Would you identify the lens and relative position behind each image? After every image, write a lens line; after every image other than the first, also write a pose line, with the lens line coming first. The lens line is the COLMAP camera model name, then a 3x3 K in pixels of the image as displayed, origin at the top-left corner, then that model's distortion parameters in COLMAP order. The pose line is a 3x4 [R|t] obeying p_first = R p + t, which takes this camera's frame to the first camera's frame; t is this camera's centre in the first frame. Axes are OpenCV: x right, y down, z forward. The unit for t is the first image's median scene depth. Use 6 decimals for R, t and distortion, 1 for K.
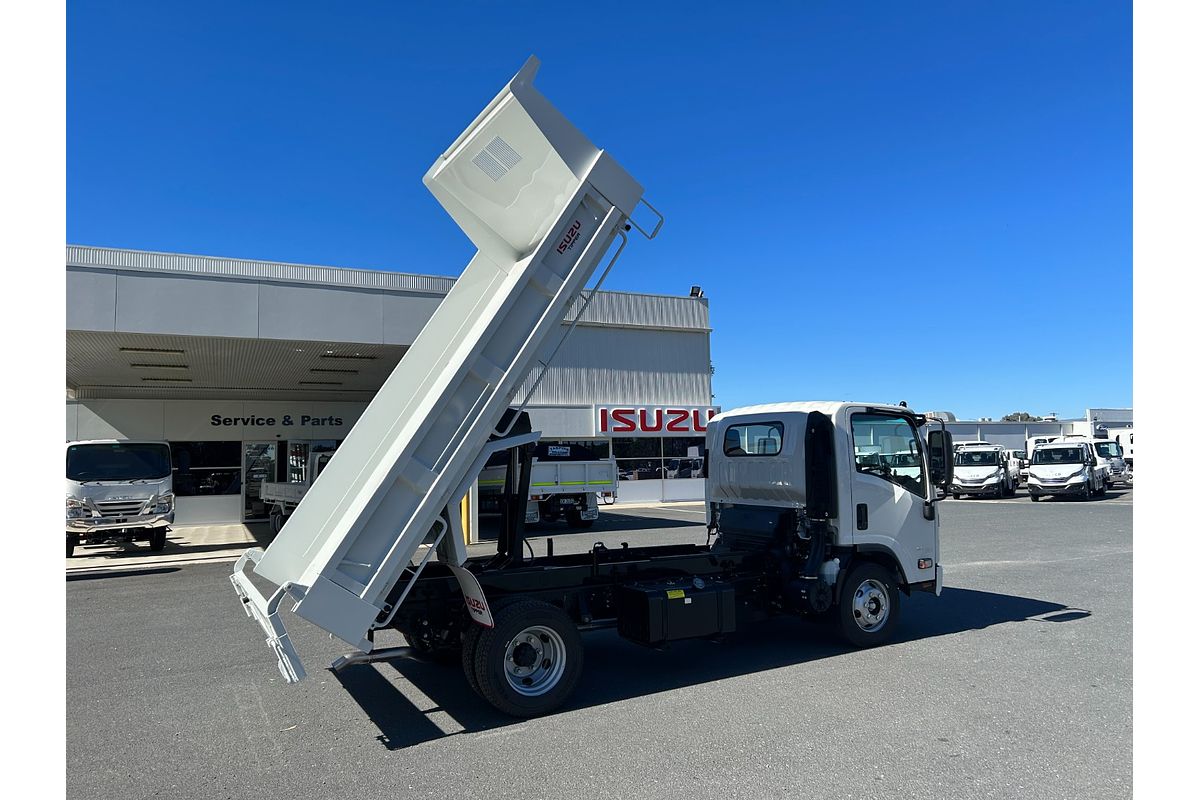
lens RADIAL K [[845.0, 0, 600.2], [0, 845.0, 370.8], [0, 0, 1]] dist [0.060894, -0.001483]
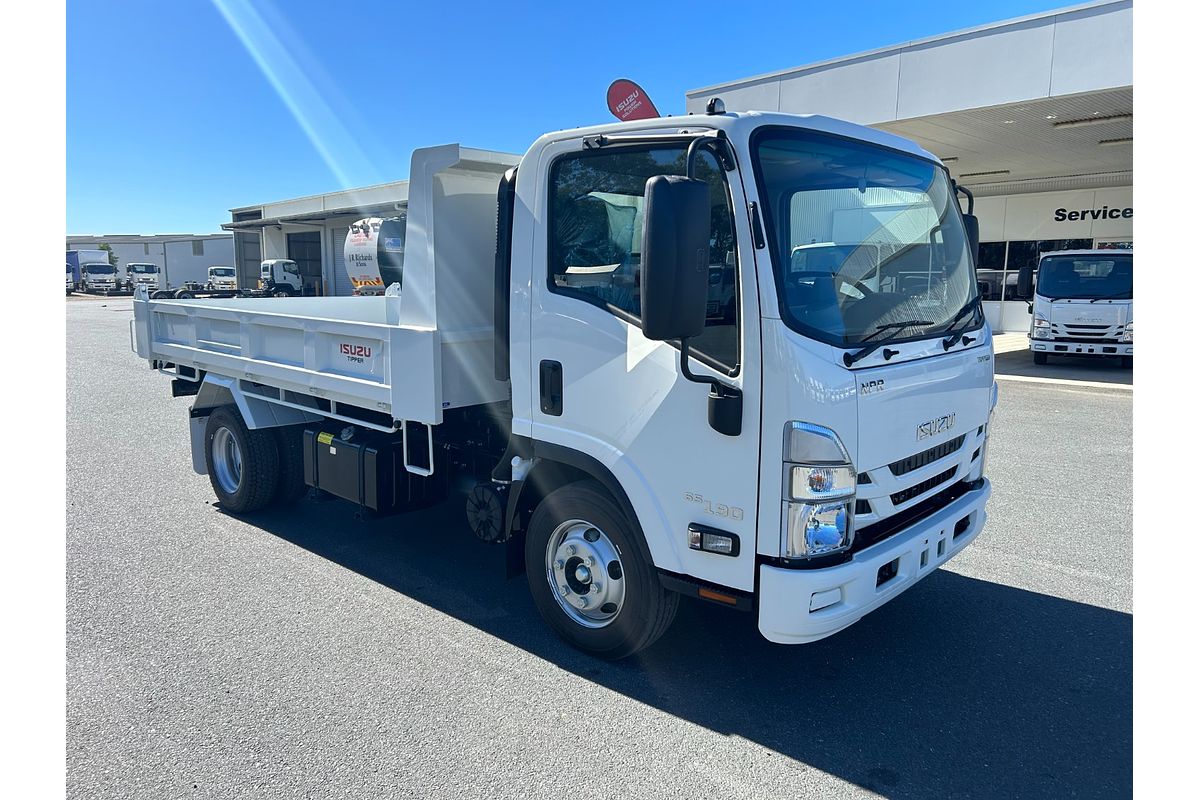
lens RADIAL K [[845.0, 0, 600.2], [0, 845.0, 370.8], [0, 0, 1]] dist [0.060894, -0.001483]
pose [[0.269122, 0.128341, -0.954517, 0.266104], [0.091978, 0.983127, 0.158121, 0.032420], [0.958704, -0.130349, 0.252776, 0.320292]]
